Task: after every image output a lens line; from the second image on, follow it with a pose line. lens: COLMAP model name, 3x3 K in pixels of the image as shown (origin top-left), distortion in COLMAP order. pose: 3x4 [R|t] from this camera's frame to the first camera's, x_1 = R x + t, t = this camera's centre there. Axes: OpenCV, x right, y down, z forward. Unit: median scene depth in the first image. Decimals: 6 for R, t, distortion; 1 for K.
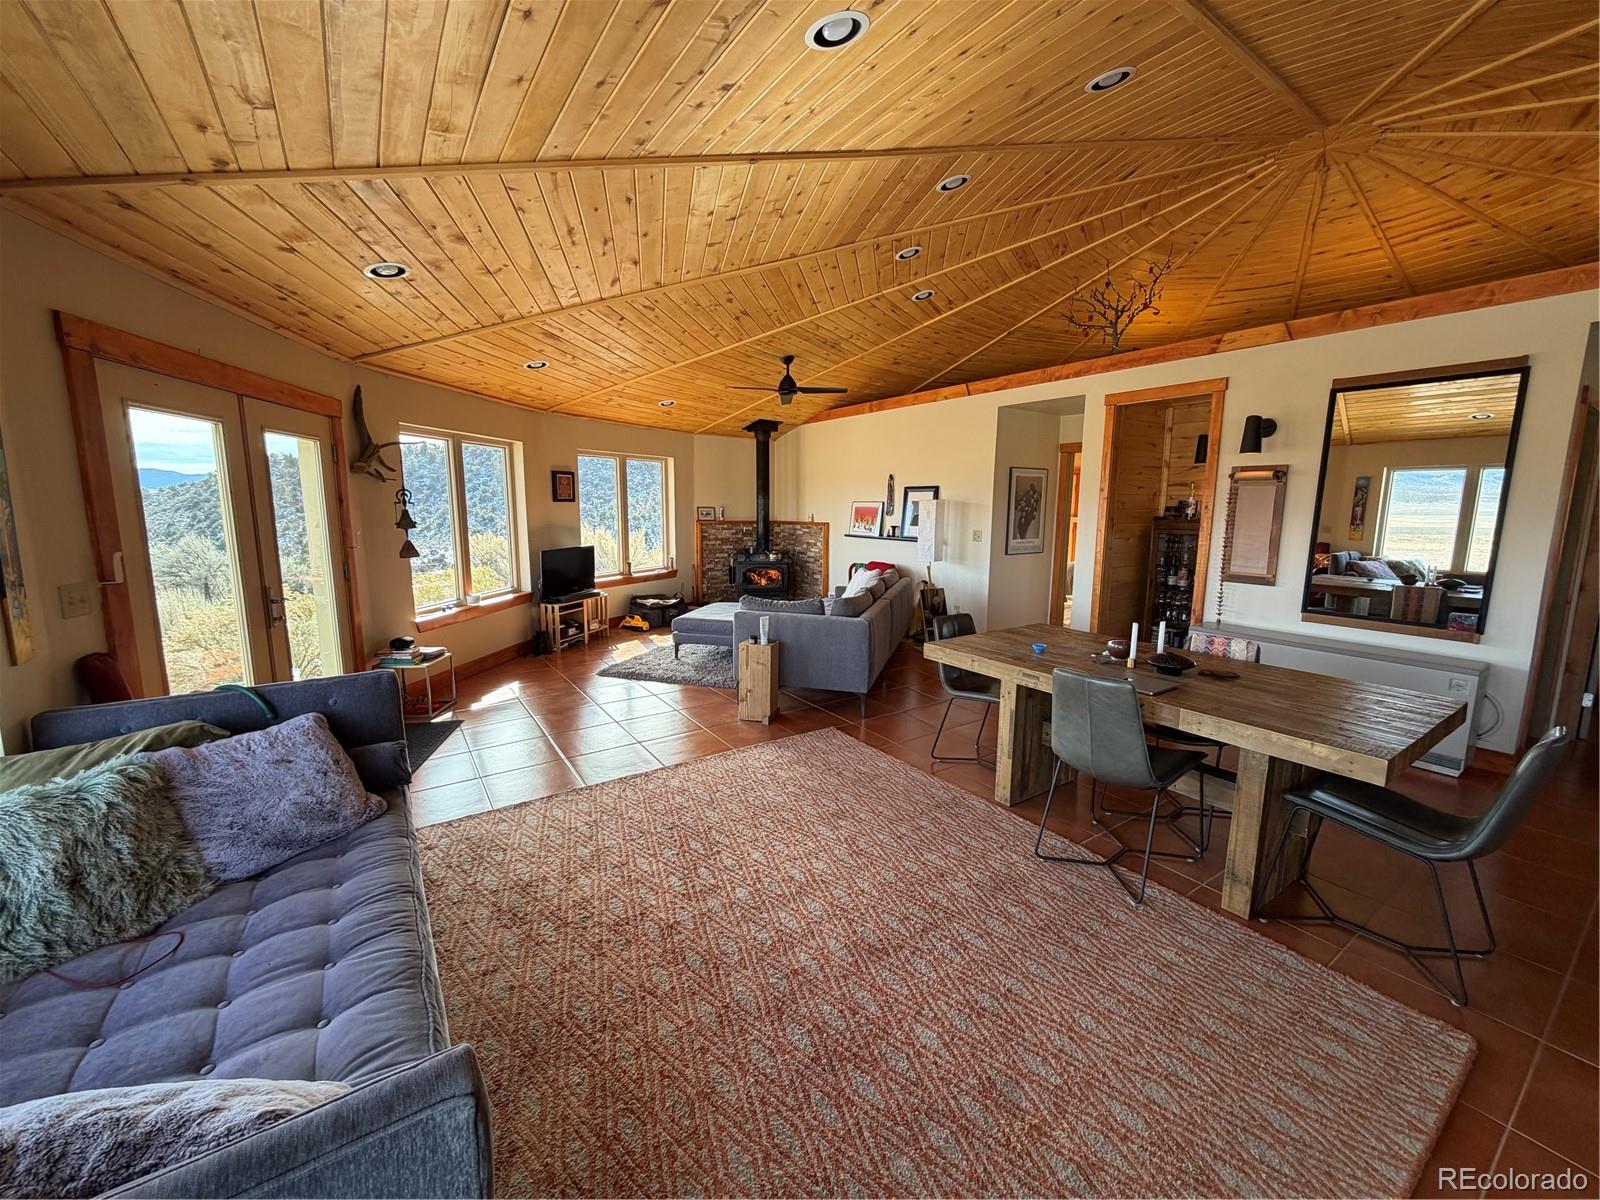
lens RADIAL K [[636.4, 0, 802.3], [0, 636.4, 597.4], [0, 0, 1]] dist [0.001793, -0.000822]
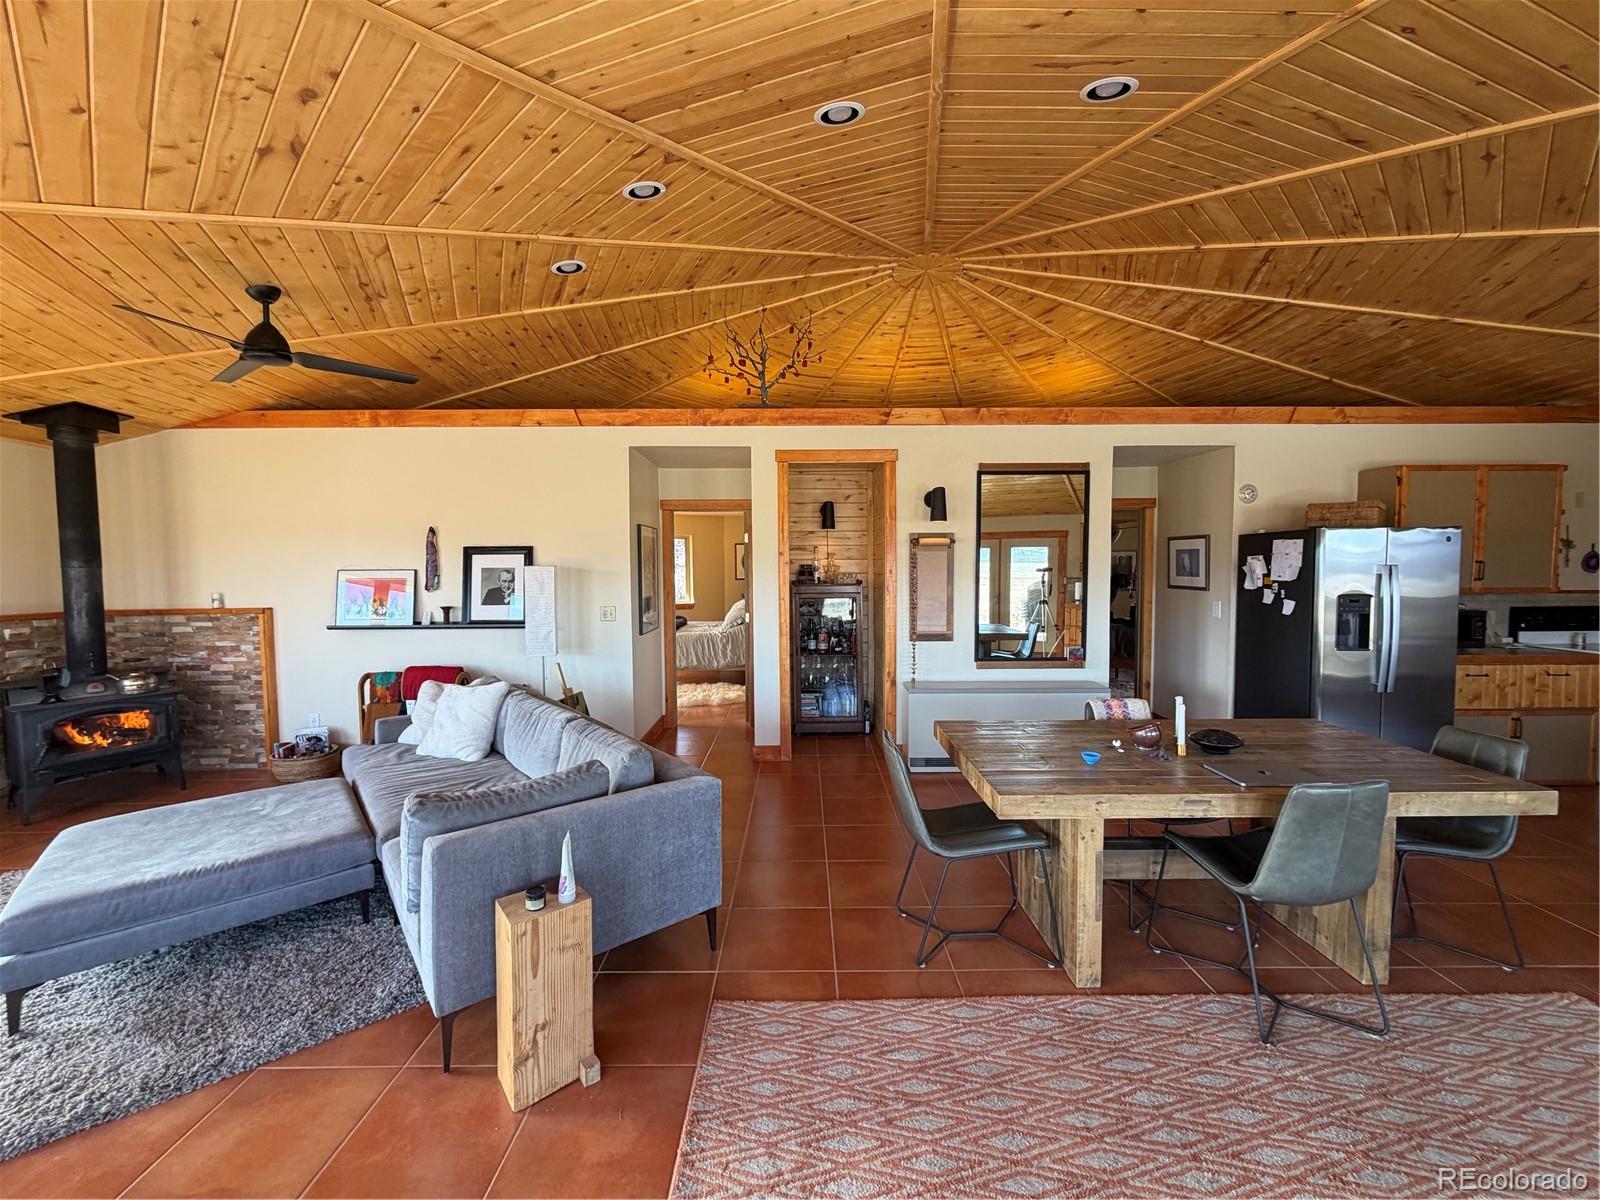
lens RADIAL K [[636.4, 0, 803.7], [0, 636.4, 597.0], [0, 0, 1]] dist [0.001793, -0.000822]
pose [[0.557456, -0.049948, 0.828703, -0.253050], [0.131214, 0.990943, -0.028539, -0.077144], [-0.819772, 0.124647, 0.558961, 0.470181]]
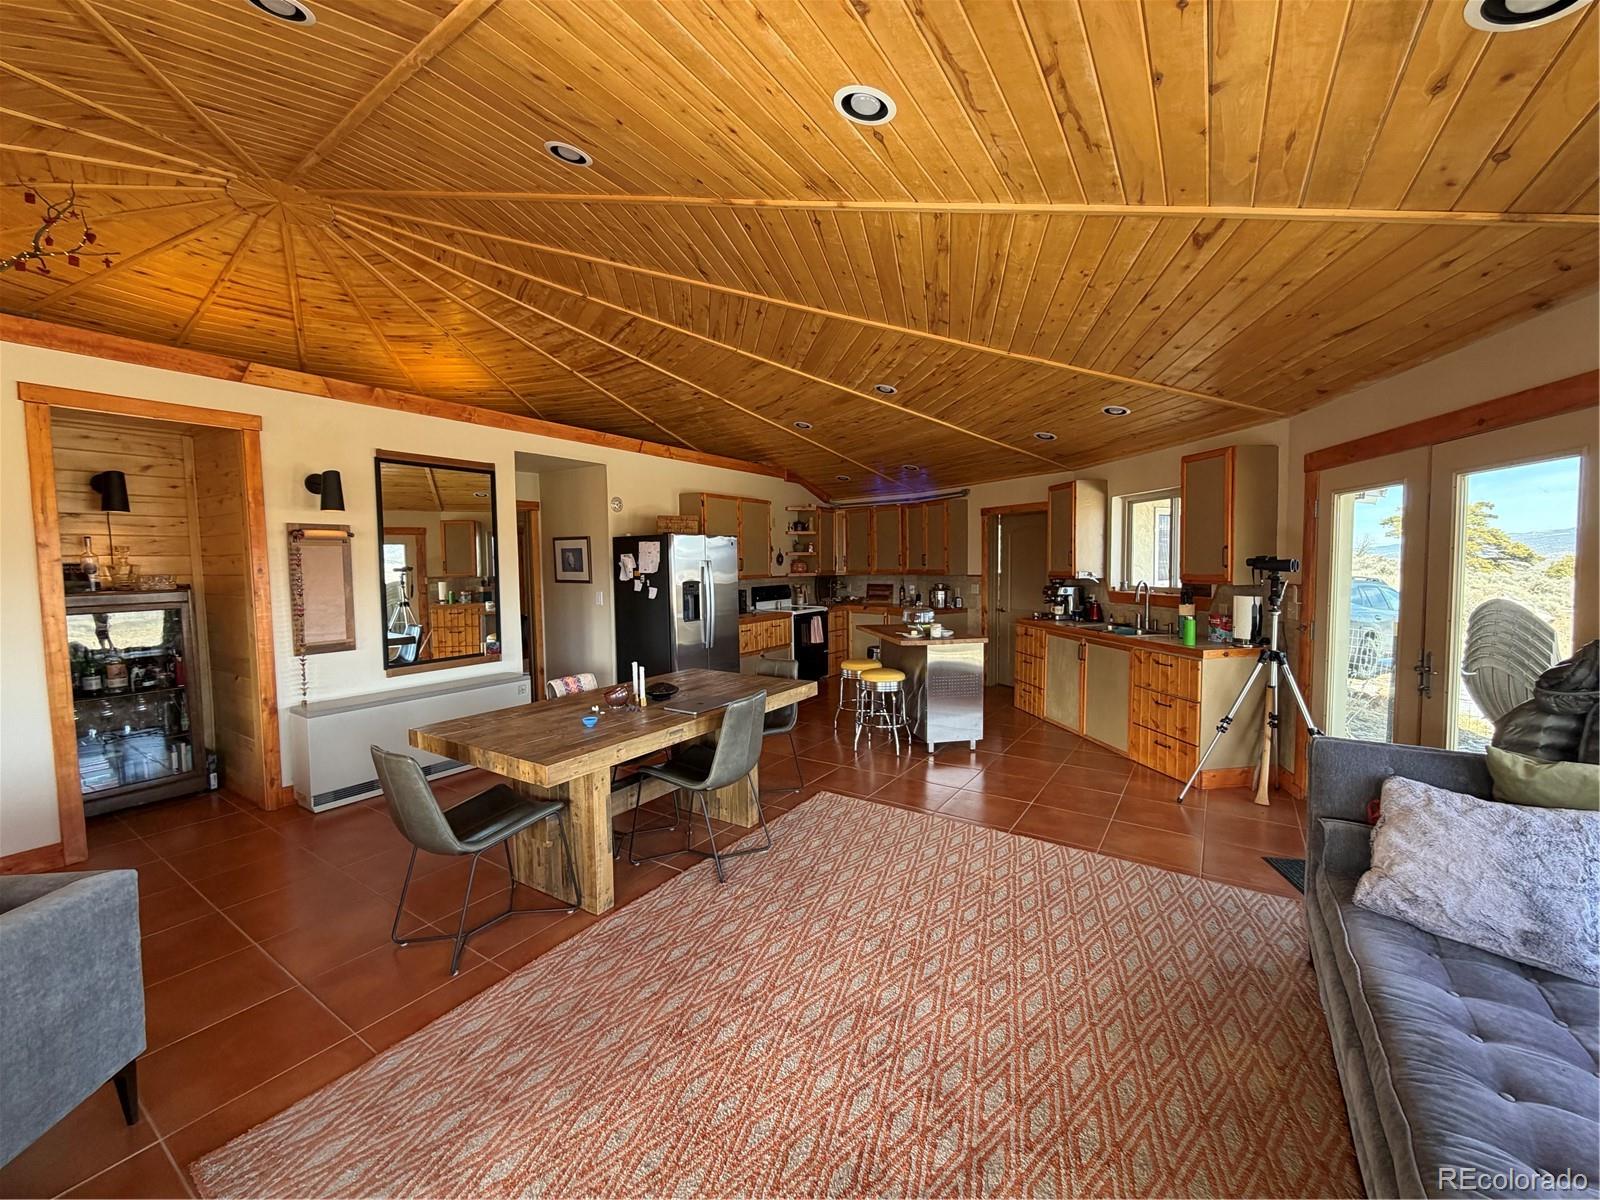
lens RADIAL K [[636.4, 0, 806.4], [0, 636.4, 596.7], [0, 0, 1]] dist [0.001793, -0.000822]
pose [[-0.385420, -0.054182, 0.921149, -0.323507], [0.145699, 0.982178, 0.118733, -0.089465], [-0.911166, 0.179972, -0.370657, 0.579636]]
